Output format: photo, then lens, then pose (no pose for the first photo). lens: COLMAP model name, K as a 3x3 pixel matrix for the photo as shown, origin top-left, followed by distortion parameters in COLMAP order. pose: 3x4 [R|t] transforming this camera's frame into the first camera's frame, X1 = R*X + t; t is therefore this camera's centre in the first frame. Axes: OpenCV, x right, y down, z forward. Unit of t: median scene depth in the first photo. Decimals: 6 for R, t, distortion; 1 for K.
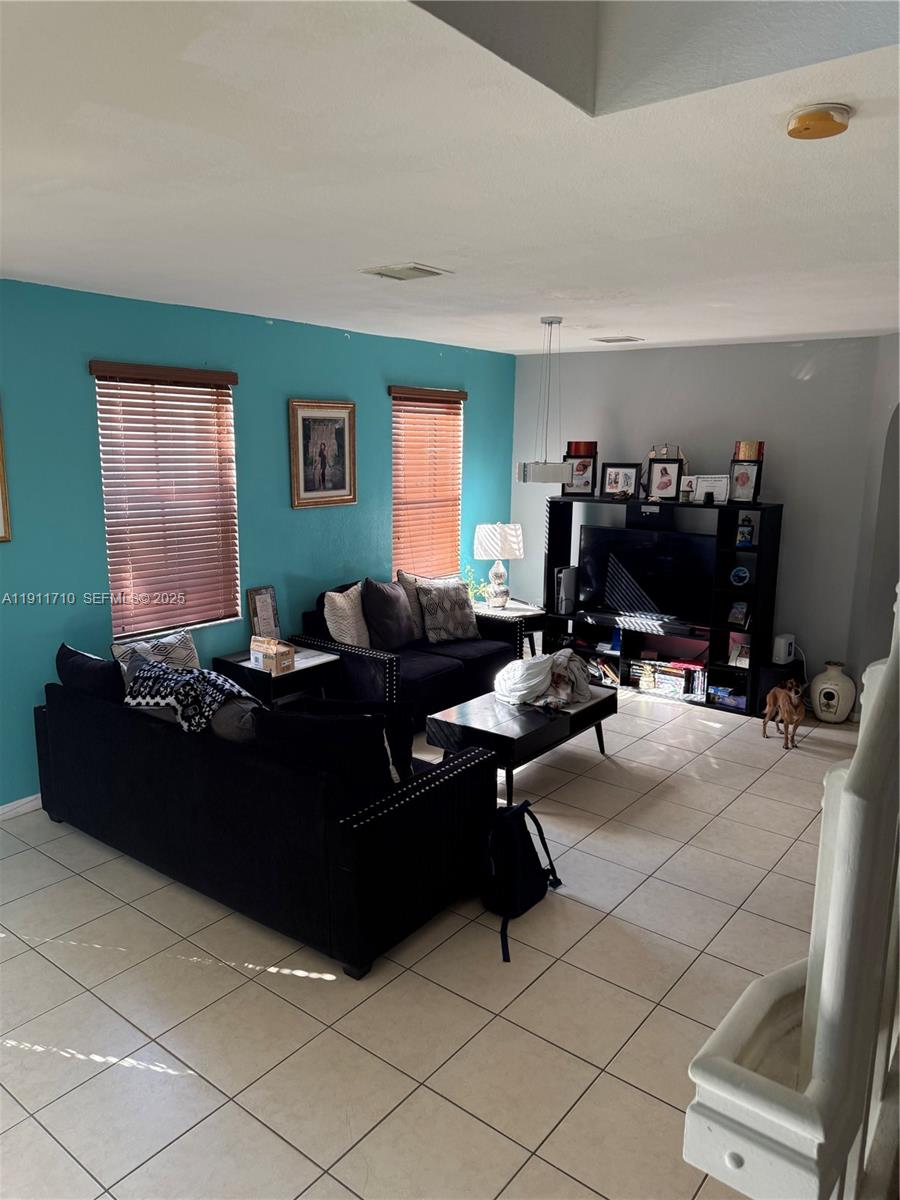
lens RADIAL K [[836.0, 0, 450.0], [0, 836.0, 600.0], [0, 0, 1]] dist [-0.002709, -0.002570]
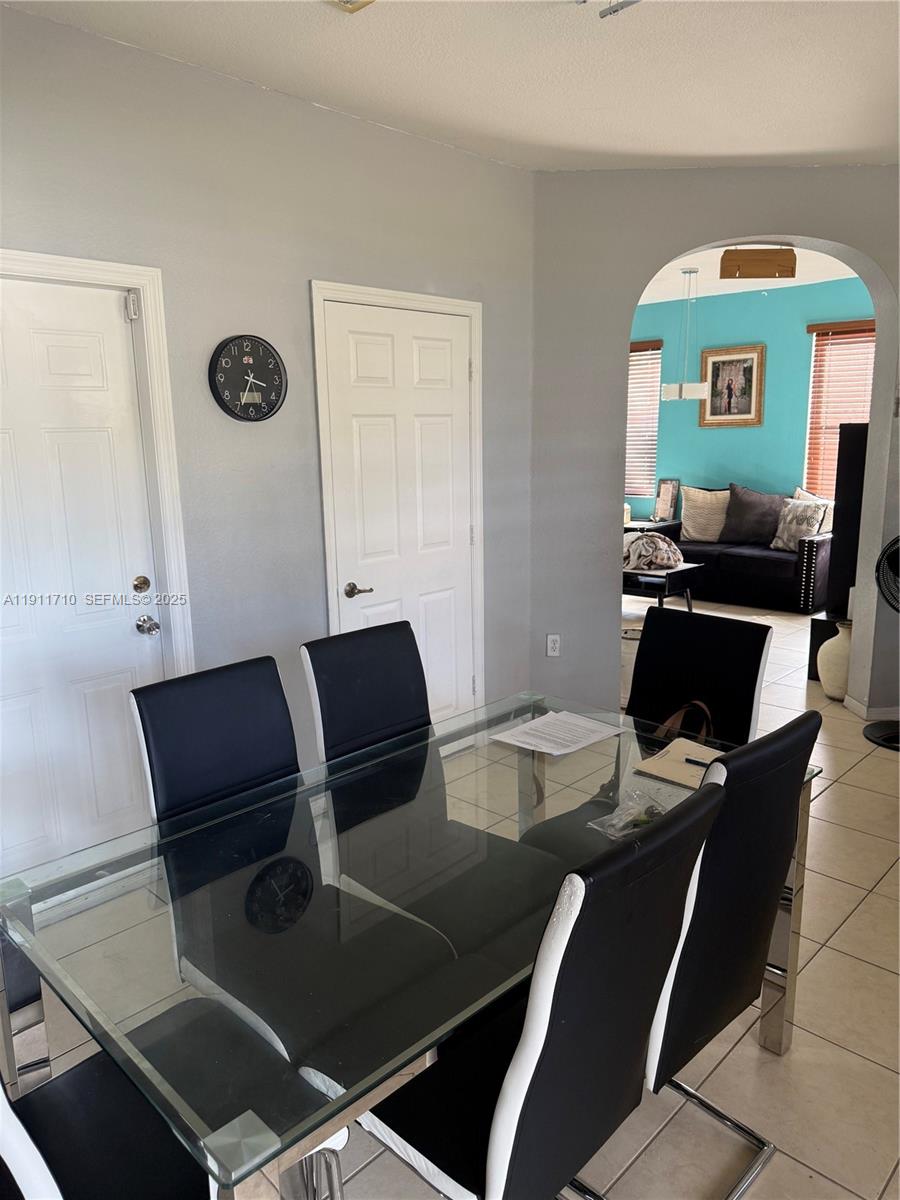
lens RADIAL K [[836.0, 0, 450.0], [0, 836.0, 600.0], [0, 0, 1]] dist [-0.002709, -0.002570]
pose [[-0.117234, 0.198727, -0.973018, 1.271905], [-0.166759, 0.961923, 0.216553, -0.060383], [0.979003, 0.187647, -0.079630, 0.722157]]
